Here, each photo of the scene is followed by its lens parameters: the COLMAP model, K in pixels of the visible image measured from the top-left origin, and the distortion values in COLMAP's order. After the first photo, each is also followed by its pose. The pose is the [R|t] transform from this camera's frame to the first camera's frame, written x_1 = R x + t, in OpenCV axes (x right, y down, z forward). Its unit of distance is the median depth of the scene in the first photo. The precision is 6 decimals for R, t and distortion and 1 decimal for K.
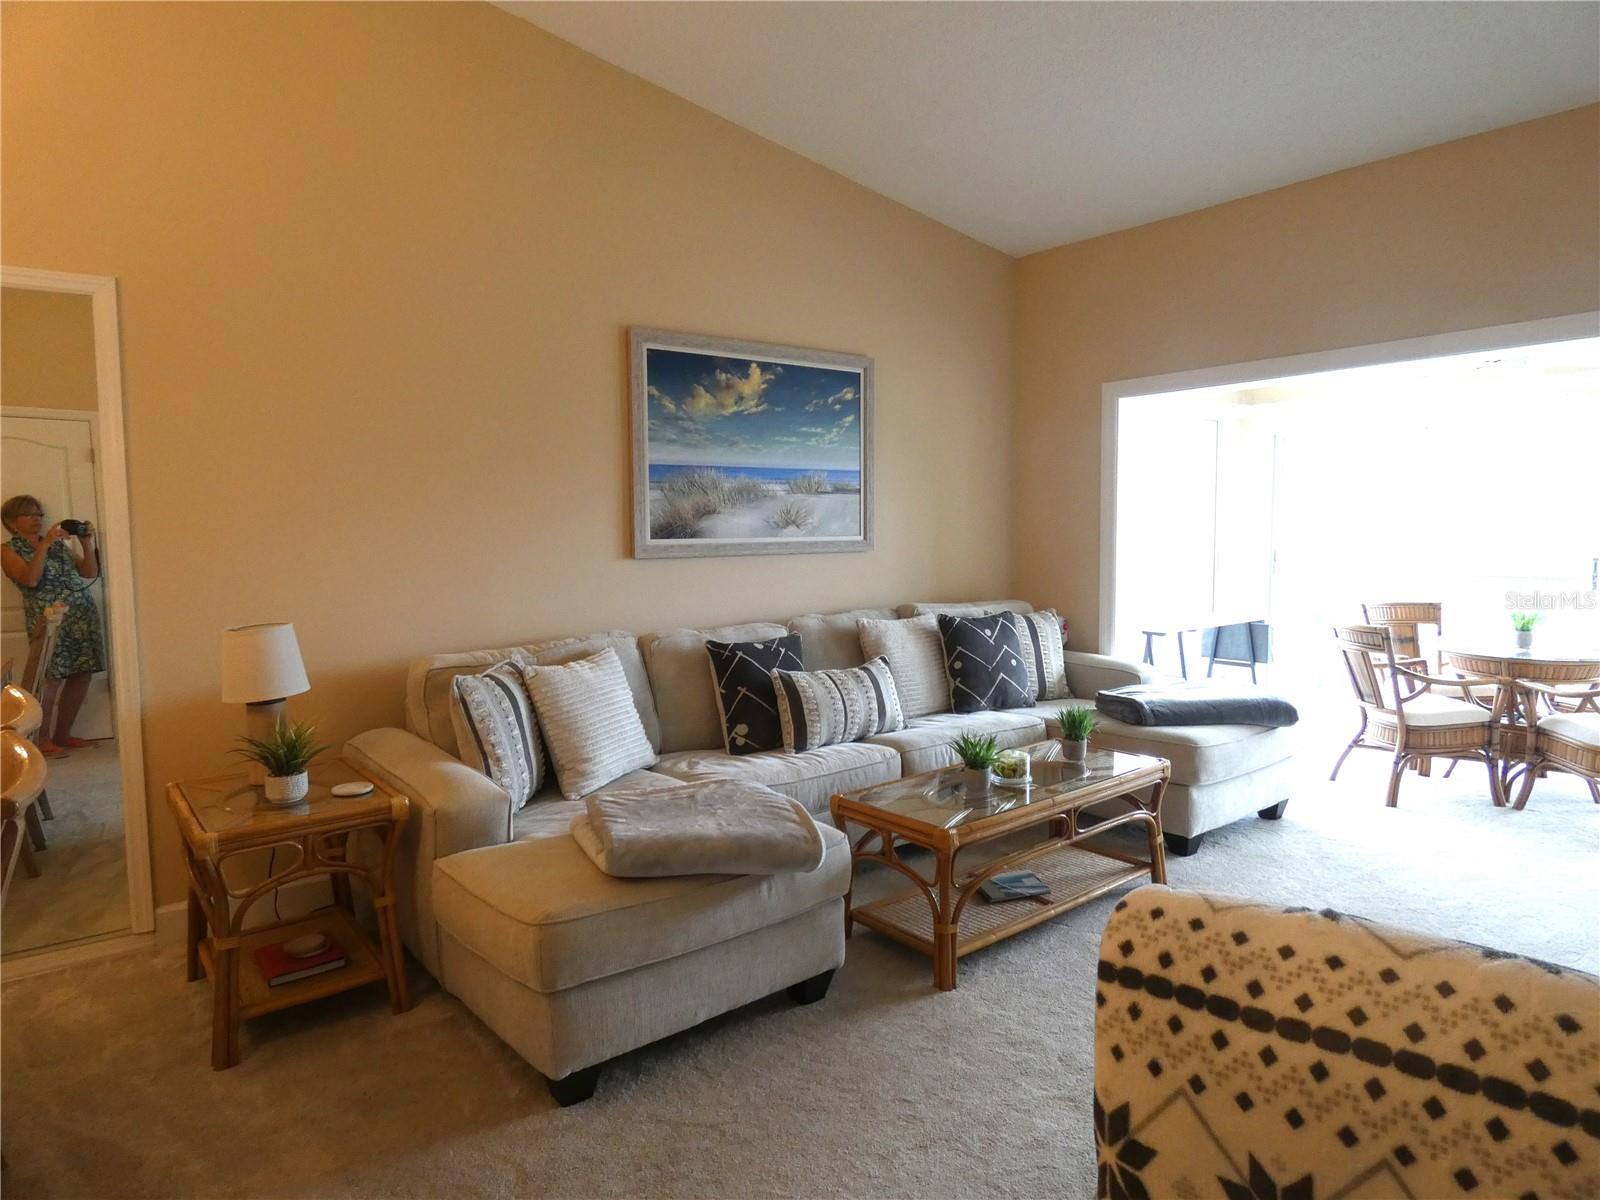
lens RADIAL K [[960.2, 0, 795.5], [0, 960.2, 602.6], [0, 0, 1]] dist [-0.003371, 0.001827]
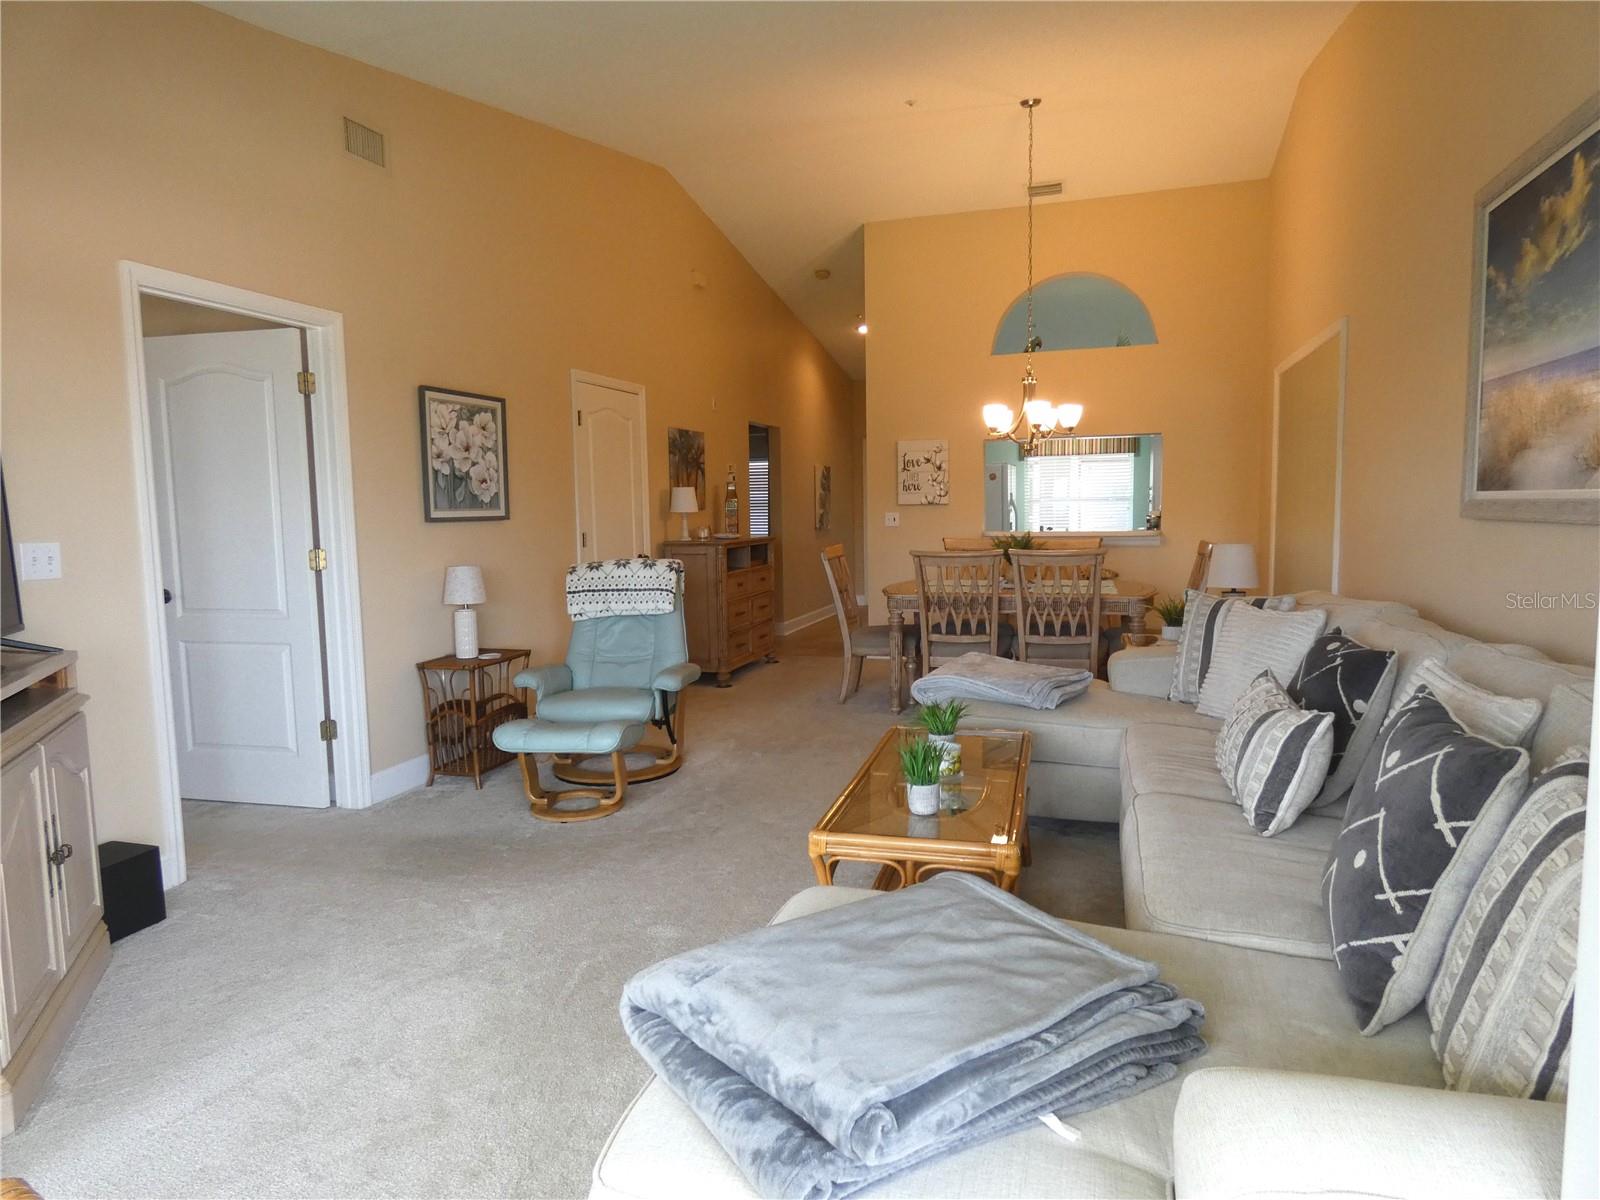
lens RADIAL K [[960.2, 0, 800.8], [0, 960.2, 599.6], [0, 0, 1]] dist [-0.003371, 0.001827]
pose [[-0.815355, 0.078788, -0.573575, 0.626525], [-0.024274, 0.985174, 0.169834, -0.090610], [0.578452, 0.152398, -0.801354, 1.230623]]
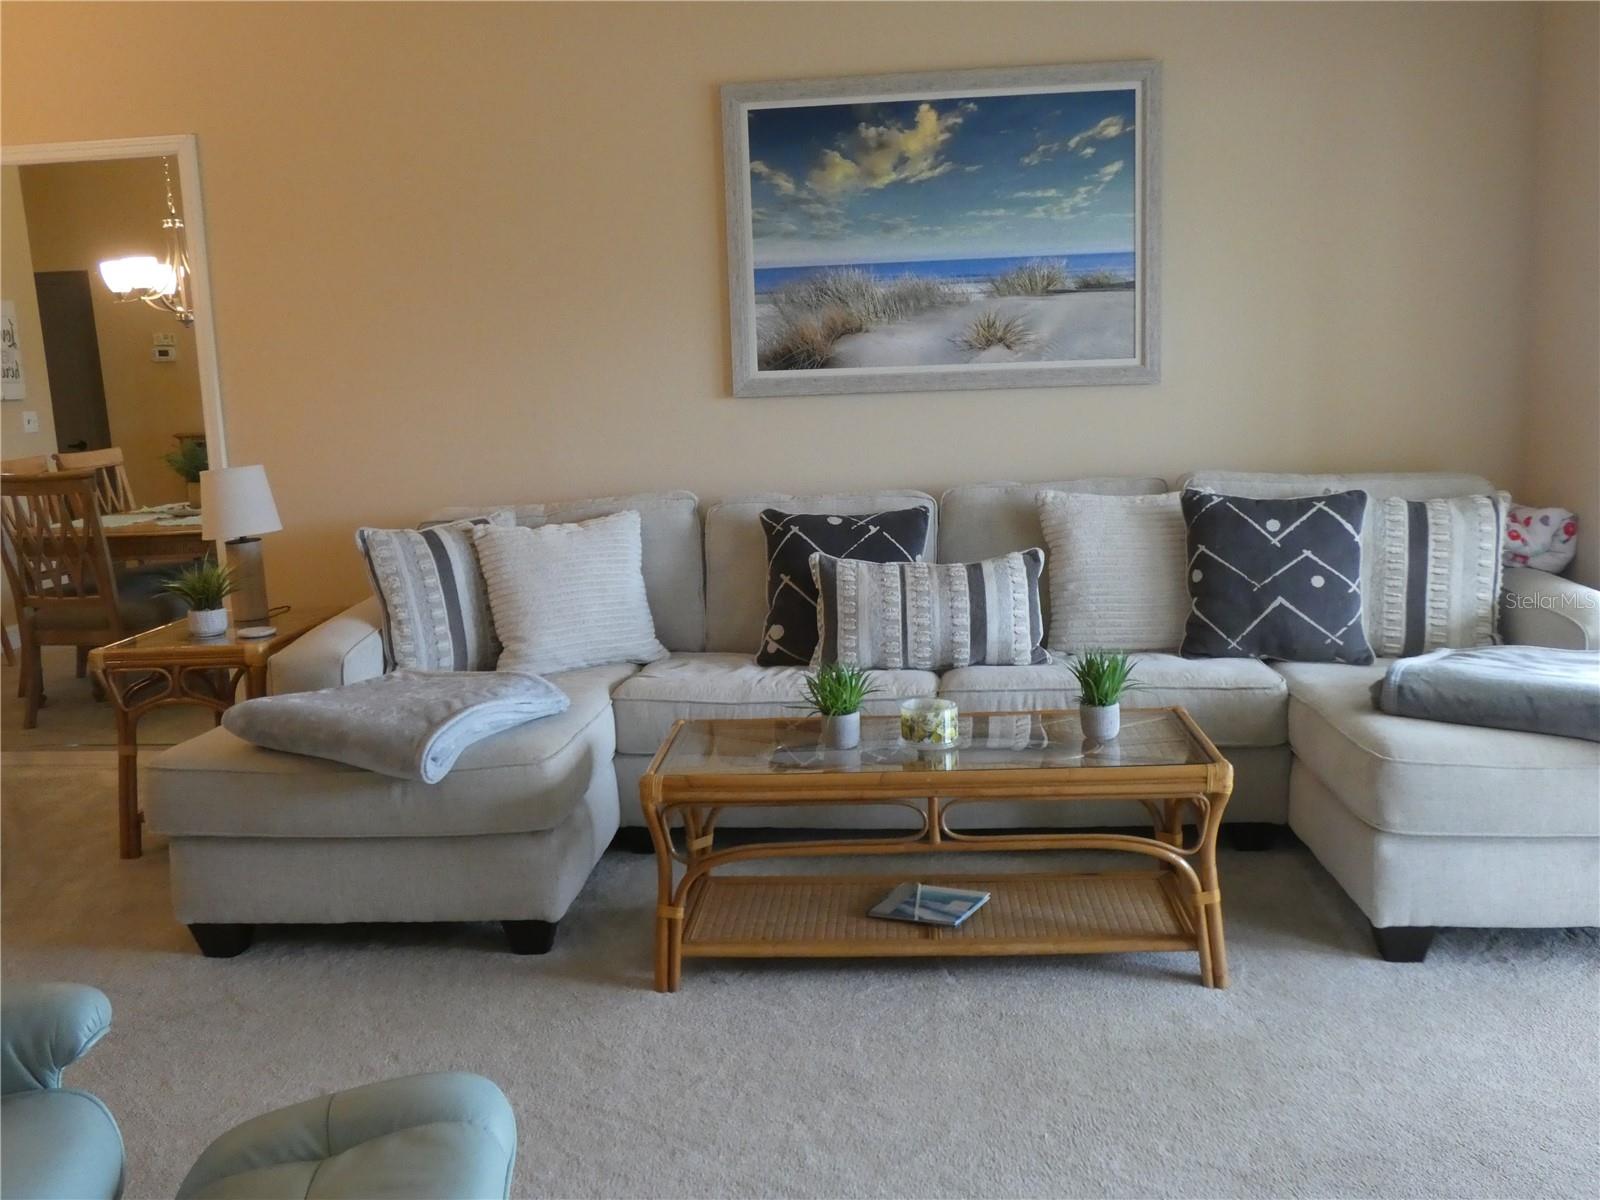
lens RADIAL K [[1432.2, 0, 798.8], [0, 1432.2, 610.5], [0, 0, 1]] dist [-0.014360, -0.016677]
pose [[0.731047, 0.101044, -0.674804, 0.616309], [-0.026256, 0.992408, 0.120156, -0.014906], [0.681822, -0.070122, 0.728149, 0.186845]]
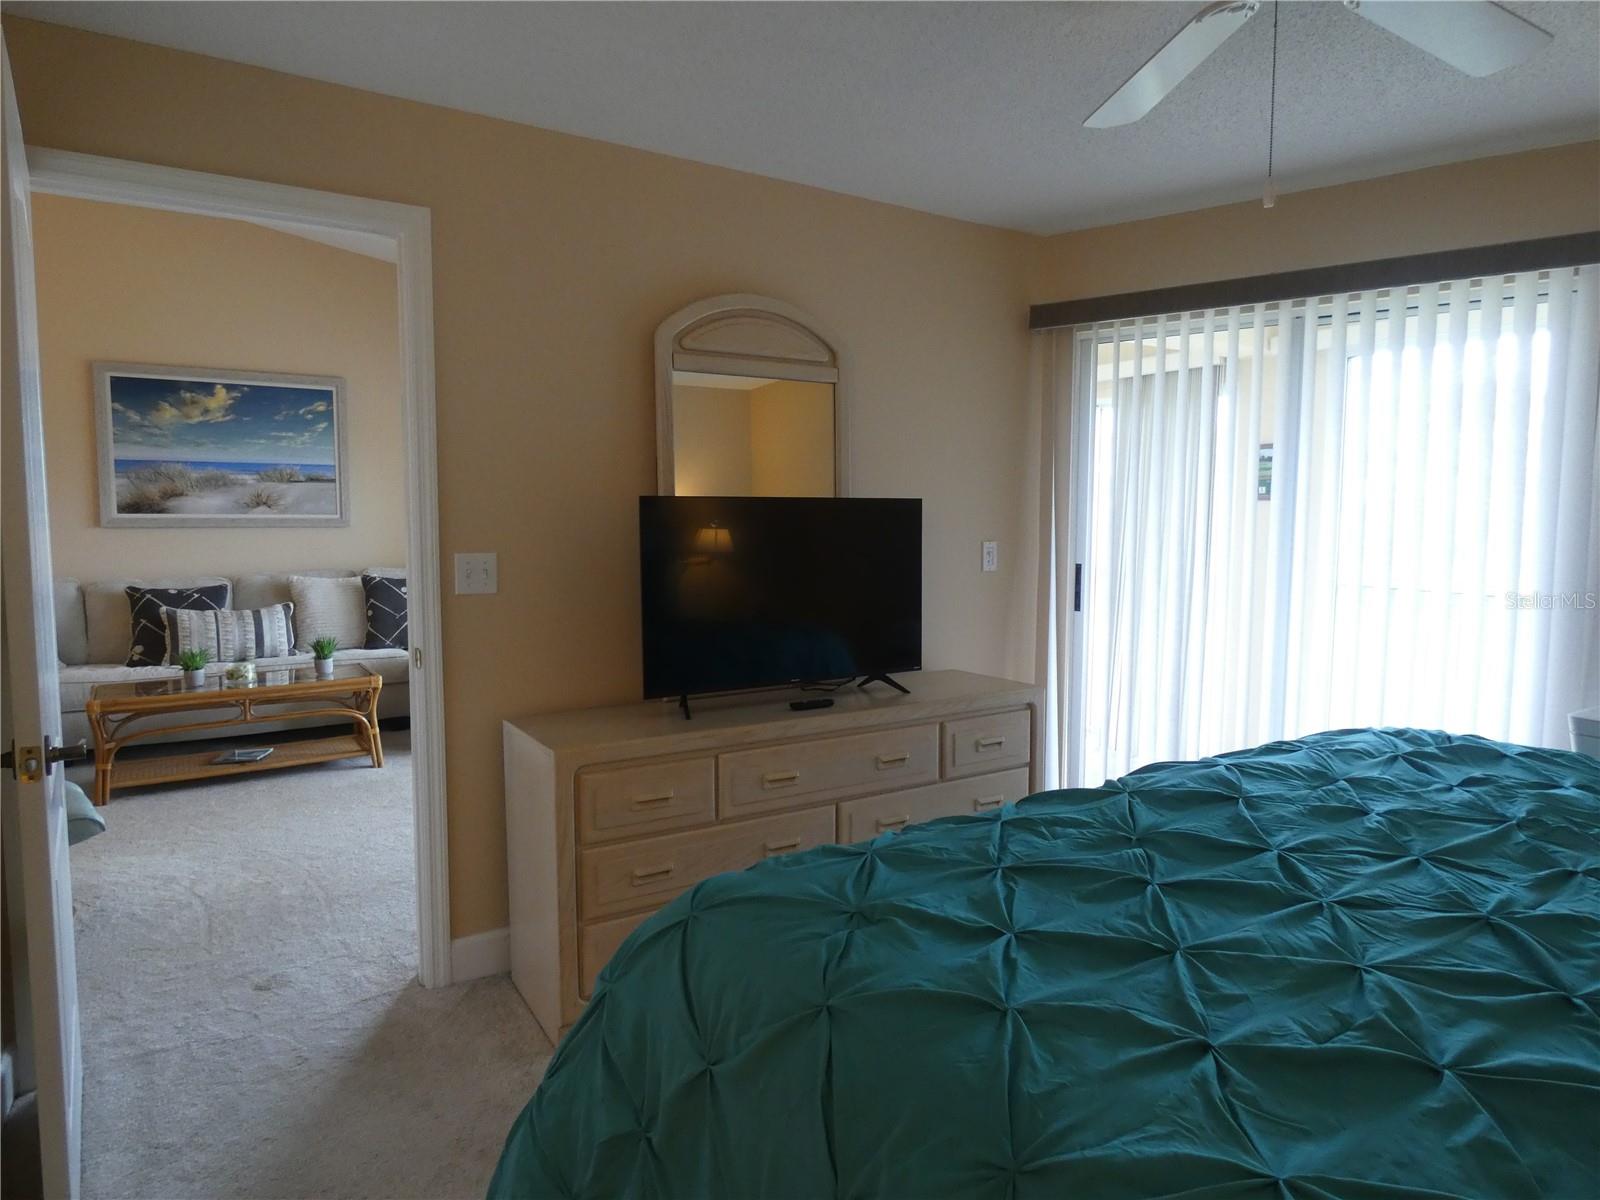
lens RADIAL K [[960.2, 0, 791.3], [0, 960.2, 596.1], [0, 0, 1]] dist [-0.003371, 0.001827]
pose [[0.995626, 0.023402, -0.090445, 0.902245], [-0.022901, 0.999716, 0.006577, 0.020488], [0.090573, -0.004477, 0.995880, -0.275797]]
